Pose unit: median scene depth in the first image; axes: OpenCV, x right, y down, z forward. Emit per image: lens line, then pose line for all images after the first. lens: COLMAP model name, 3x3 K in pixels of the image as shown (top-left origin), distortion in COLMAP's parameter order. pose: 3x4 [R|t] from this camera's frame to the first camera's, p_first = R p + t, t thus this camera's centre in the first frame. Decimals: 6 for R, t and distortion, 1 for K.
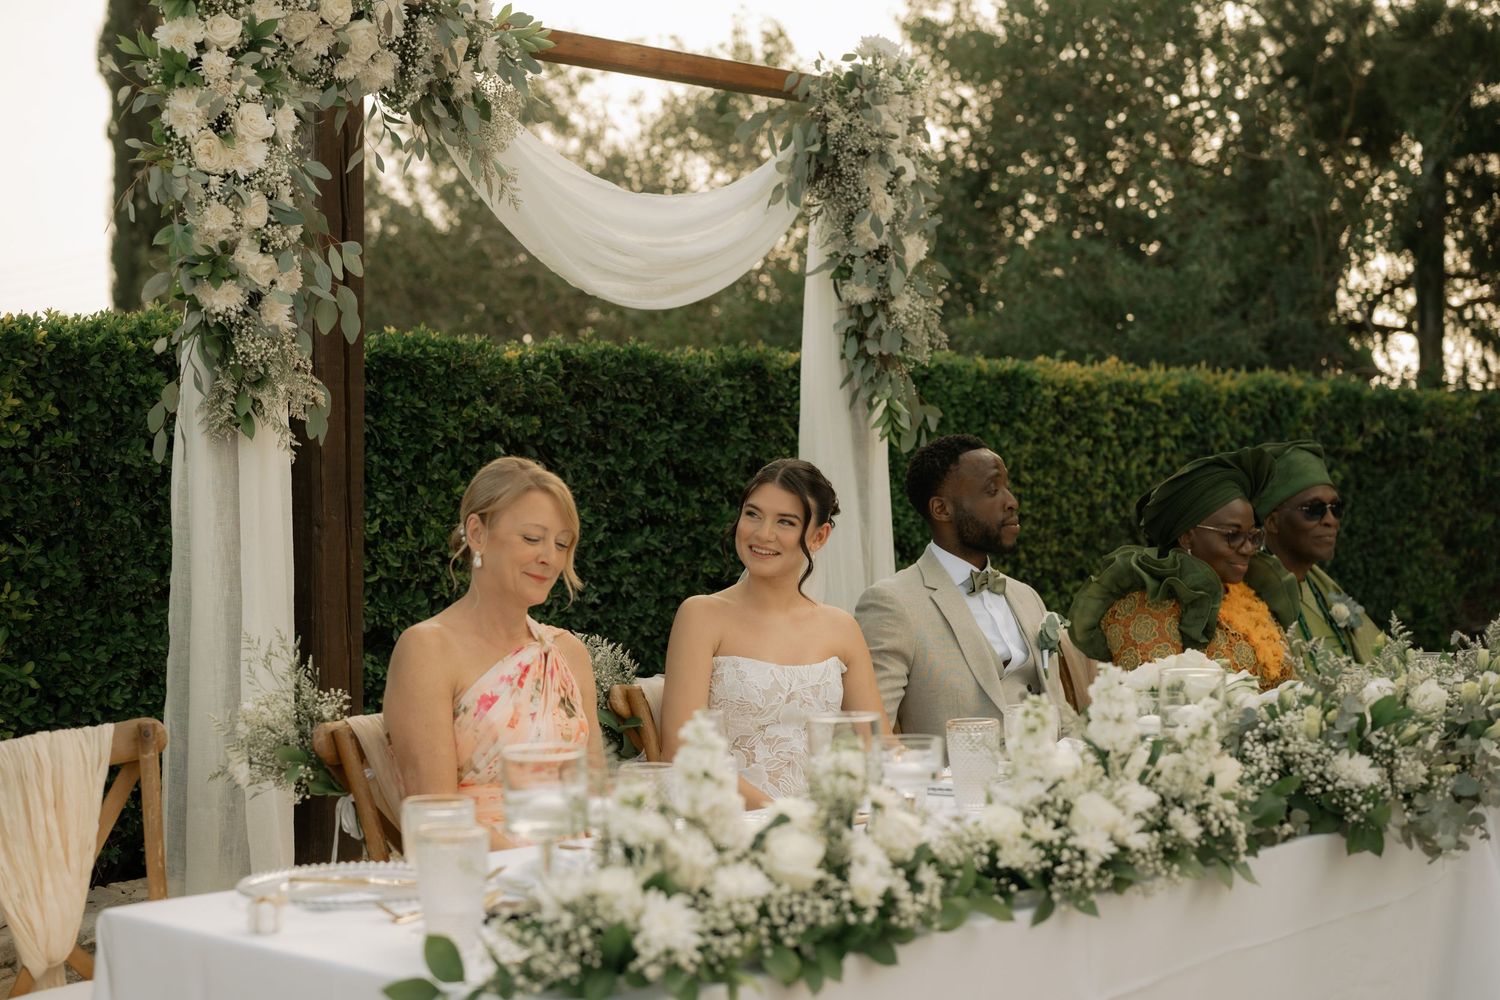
lens RADIAL K [[2399.2, 0, 747.2], [0, 2399.2, 638.7], [0, 0, 1]] dist [-0.045997, -0.037132]
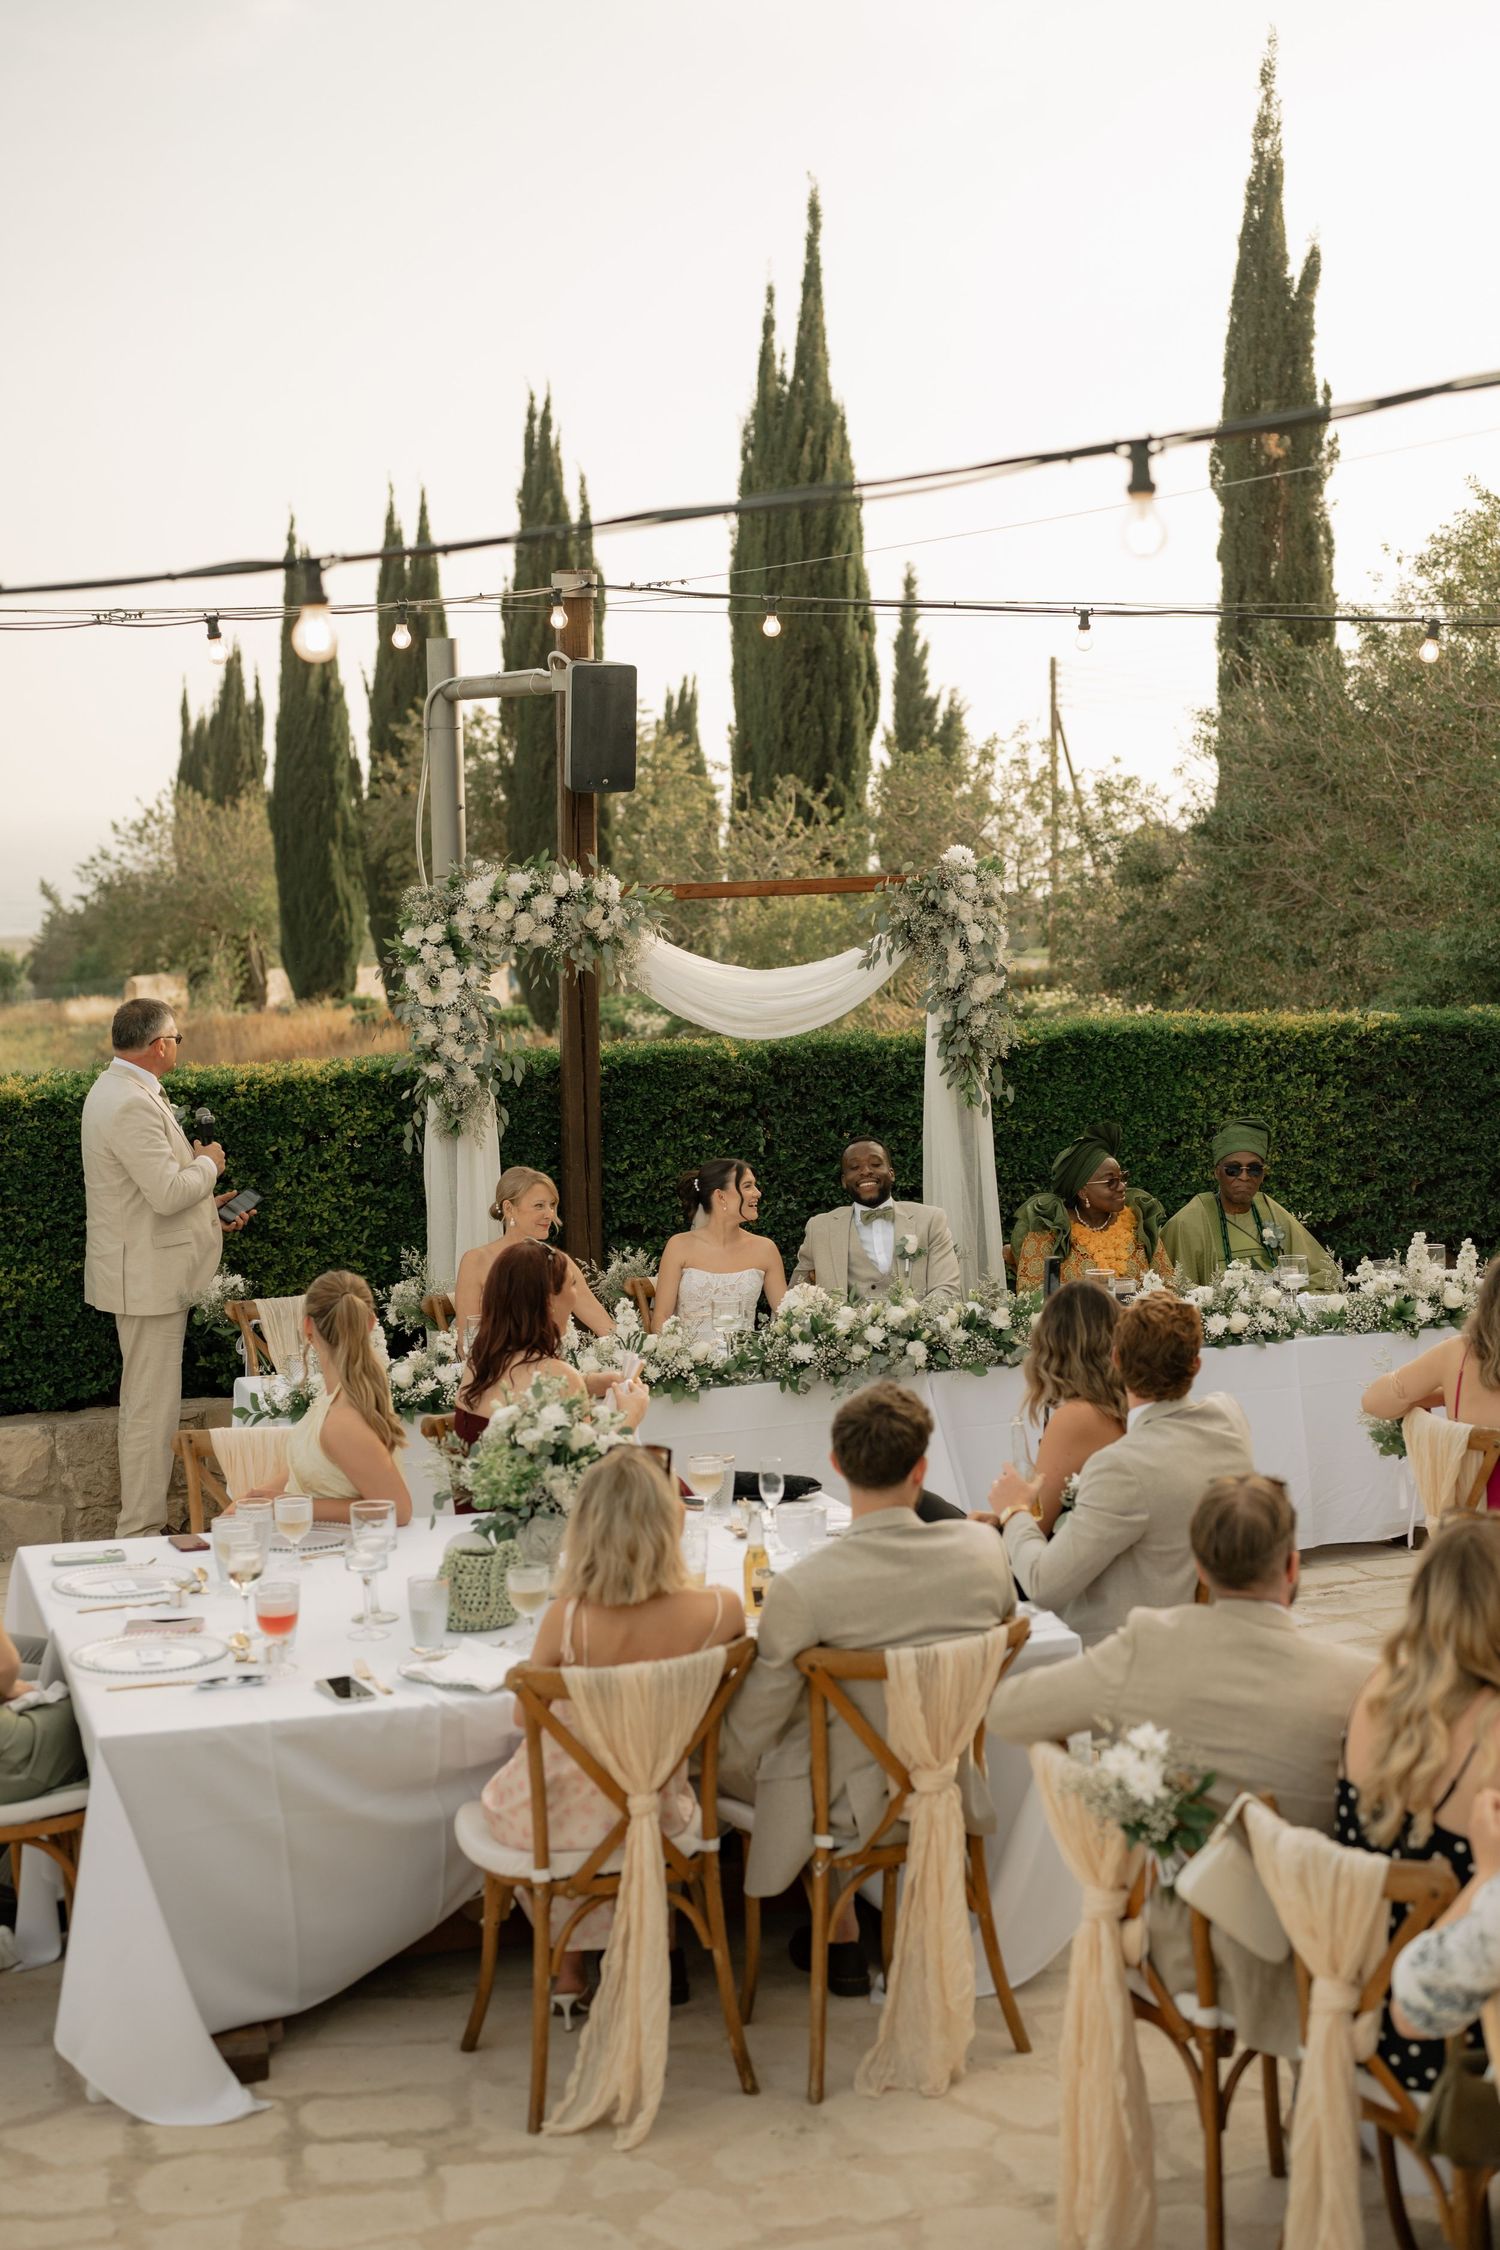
lens RADIAL K [[3334.4, 0, 759.0], [0, 3334.4, 1089.0], [0, 0, 1]] dist [-0.014840, -0.019342]
pose [[0.861179, 0.028855, -0.507482, 1.367039], [-0.018670, 0.999509, 0.025149, -0.198109], [0.507958, -0.012183, 0.861296, -1.184915]]
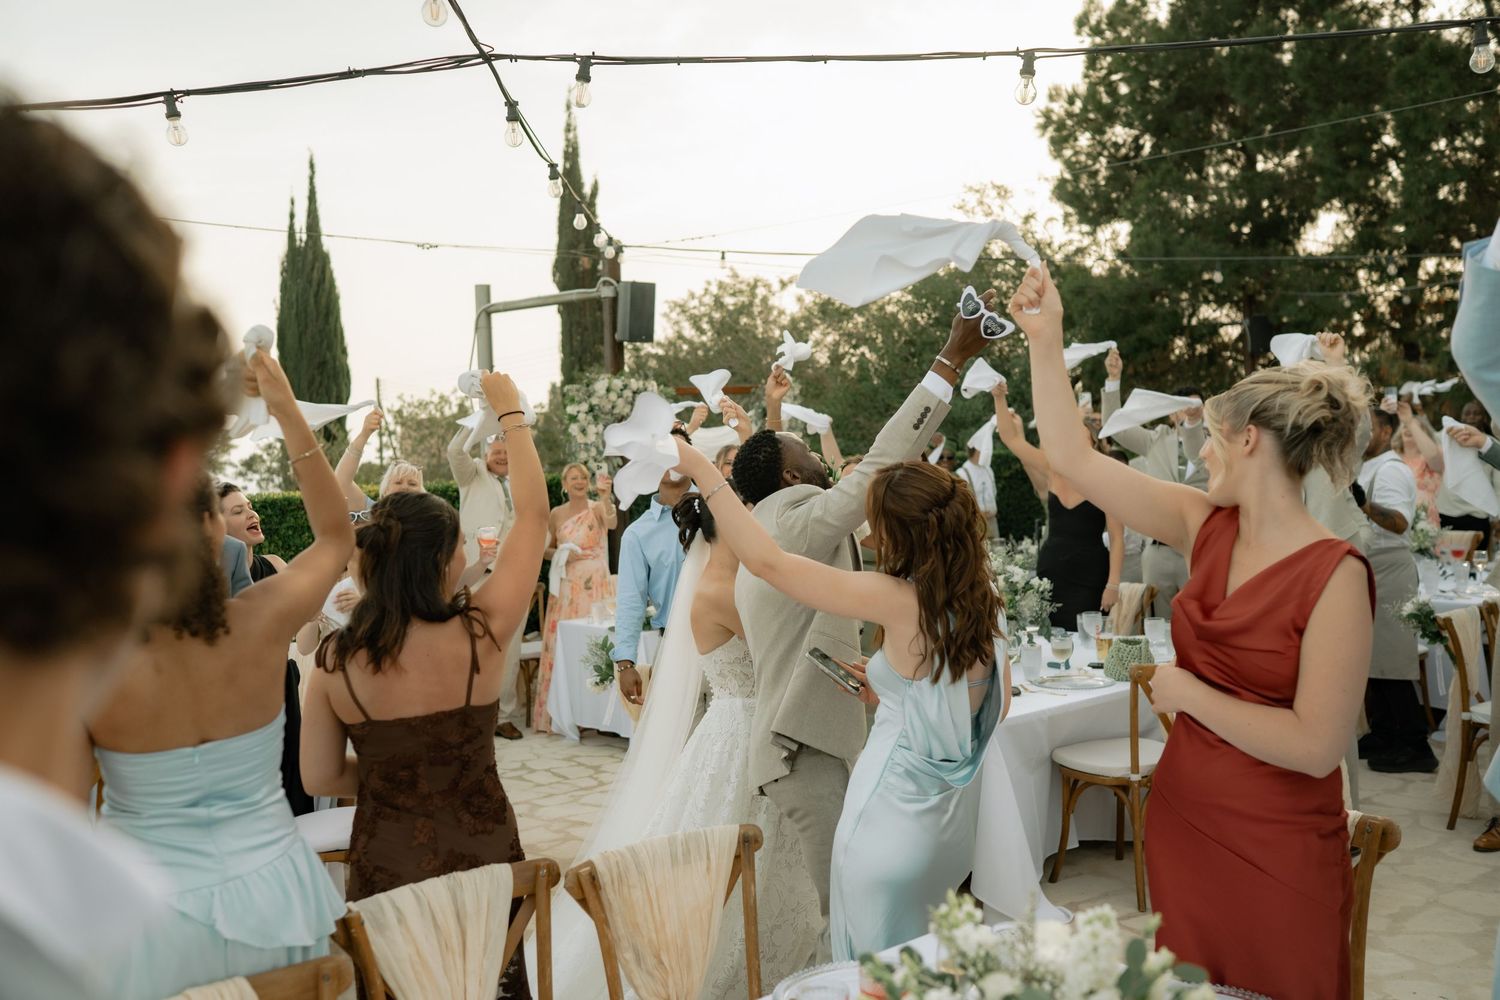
lens RADIAL K [[1413.1, 0, 750.0], [0, 1413.1, 500.0], [0, 0, 1]] dist [-0.030589, 0.015478]
pose [[0.991147, -0.030785, -0.129151, 0.342472], [0.027364, 0.999228, -0.028182, -0.028783], [0.129919, 0.024398, 0.991224, -1.245893]]
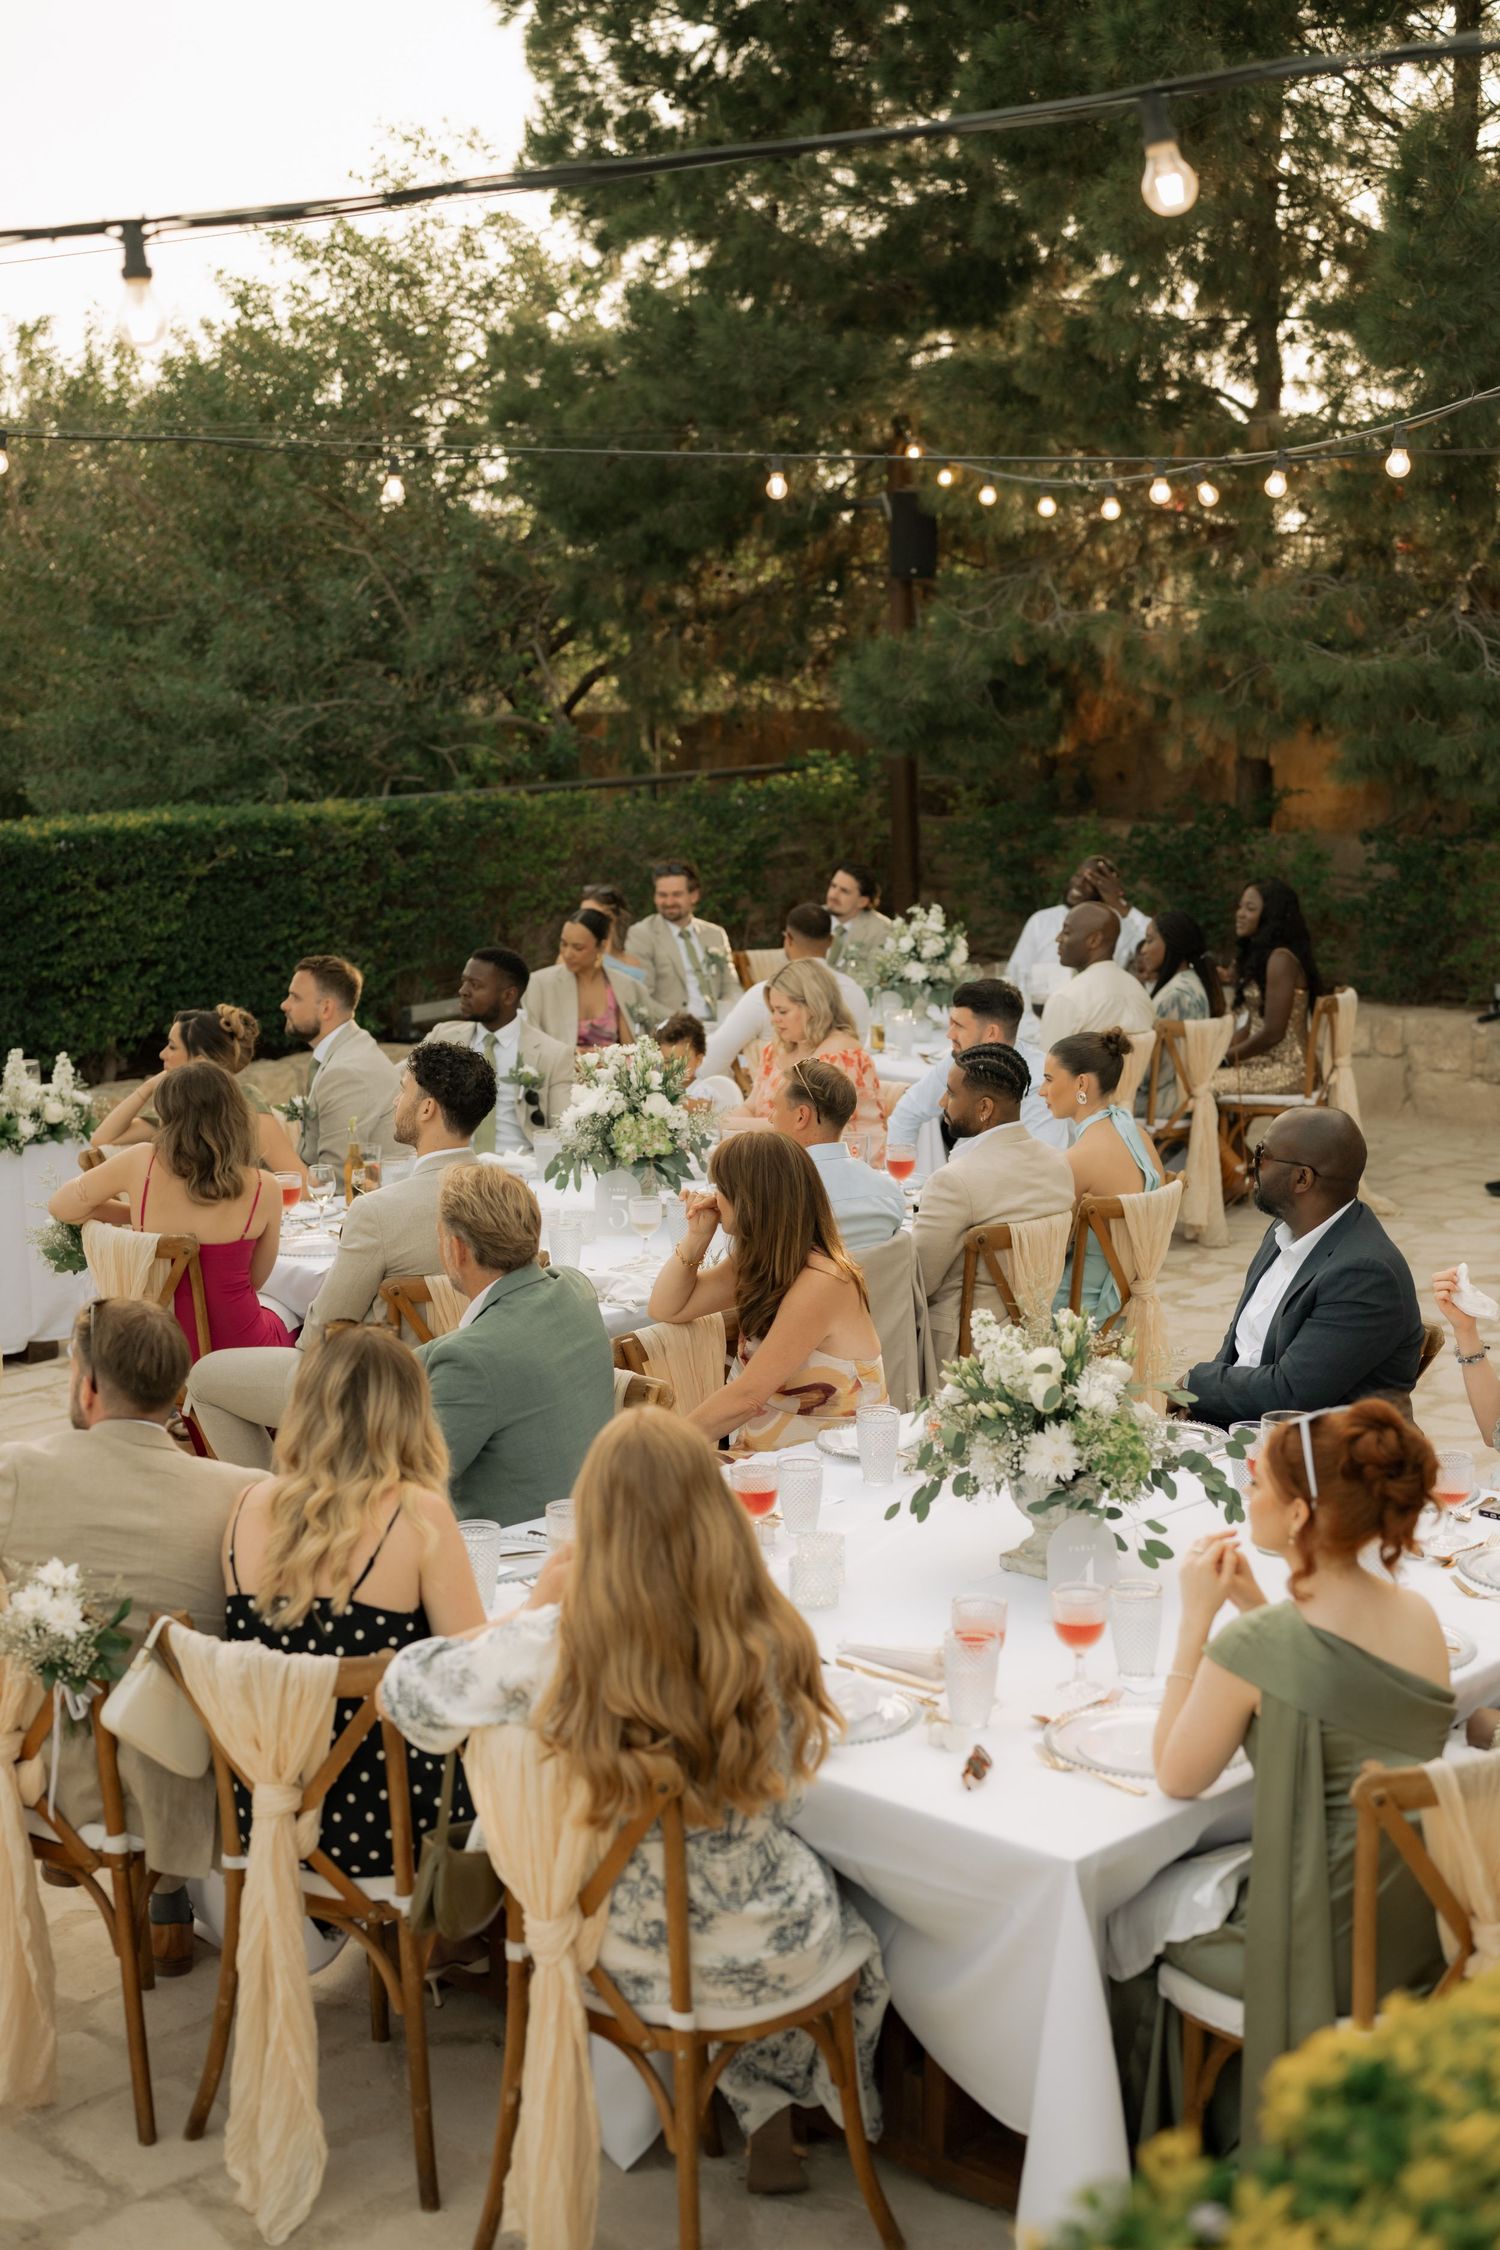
lens RADIAL K [[3251.5, 0, 790.8], [0, 3251.5, 1128.0], [0, 0, 1]] dist [-0.015042, 0.030482]
pose [[0.999692, -0.004958, -0.024311, 1.168681], [0.007141, 0.995866, 0.090557, -0.195156], [0.023761, -0.090703, 0.995594, -1.202185]]
